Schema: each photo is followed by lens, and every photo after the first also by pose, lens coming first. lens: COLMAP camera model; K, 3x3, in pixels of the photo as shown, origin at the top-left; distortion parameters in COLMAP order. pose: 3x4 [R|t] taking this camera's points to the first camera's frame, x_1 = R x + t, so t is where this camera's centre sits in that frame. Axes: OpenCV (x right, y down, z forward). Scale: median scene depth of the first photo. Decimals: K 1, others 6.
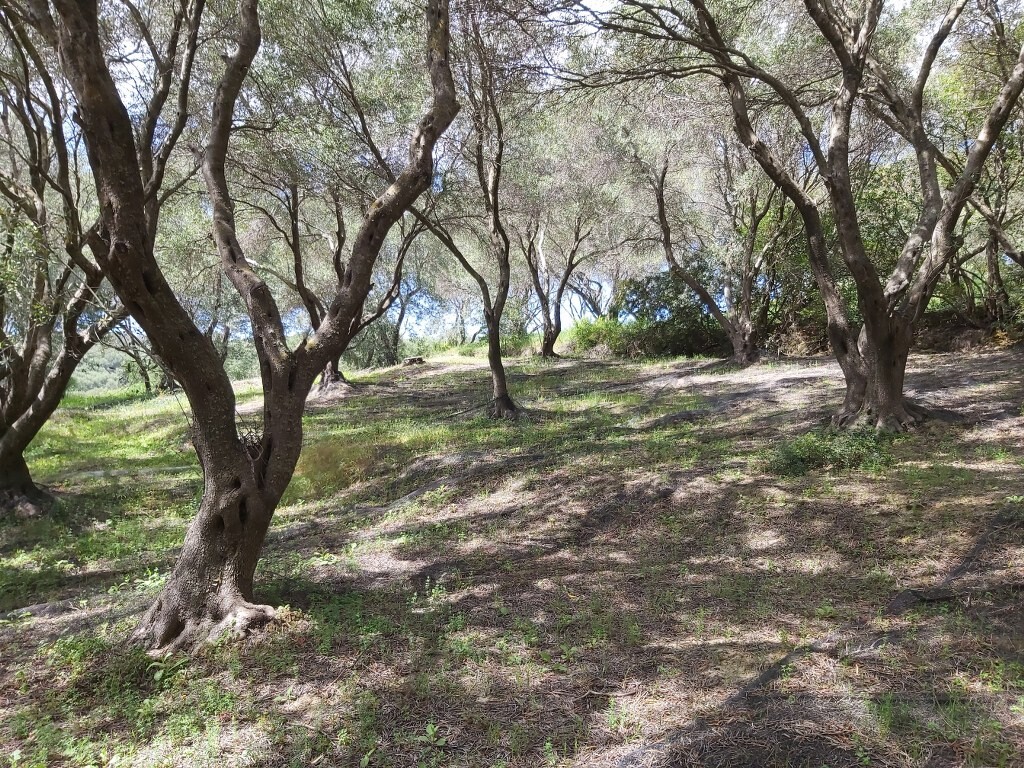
lens RADIAL K [[787.7, 0, 512.0], [0, 787.7, 384.0], [0, 0, 1]] dist [0.030768, -0.105579]
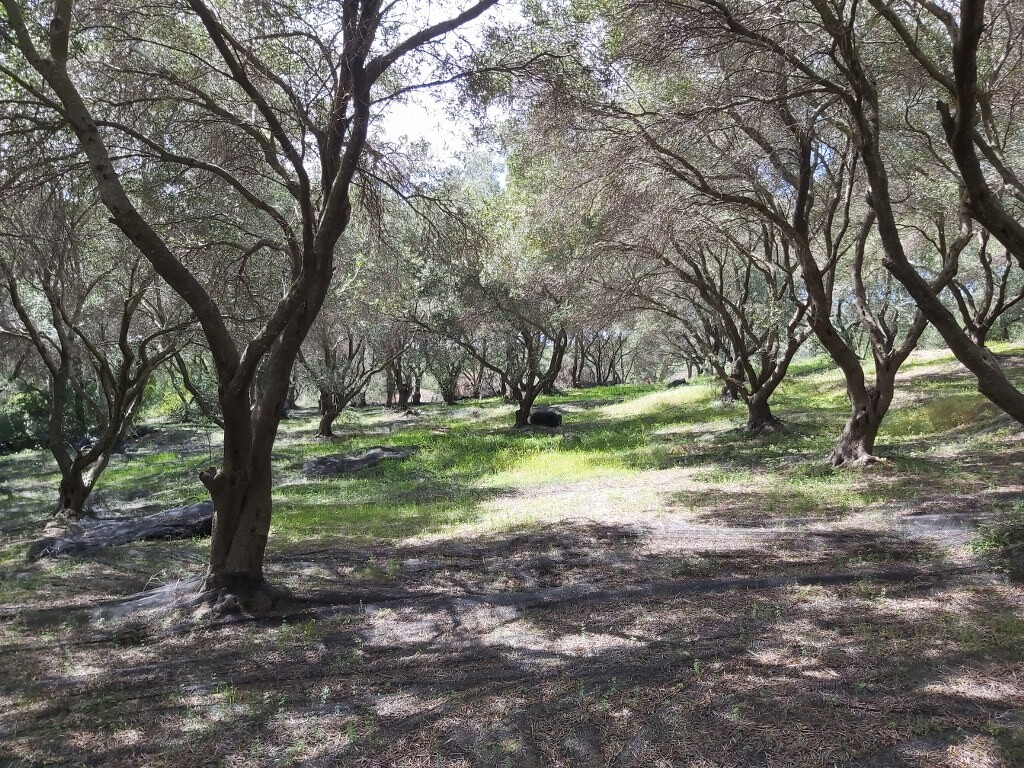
lens RADIAL K [[766.4, 0, 514.3], [0, 766.4, 373.8], [0, 0, 1]] dist [0.034646, -0.093293]
pose [[0.675948, 0.001764, -0.736947, 0.396415], [0.021923, 0.999506, 0.022500, -0.036422], [0.736623, -0.031365, 0.675576, -0.831859]]
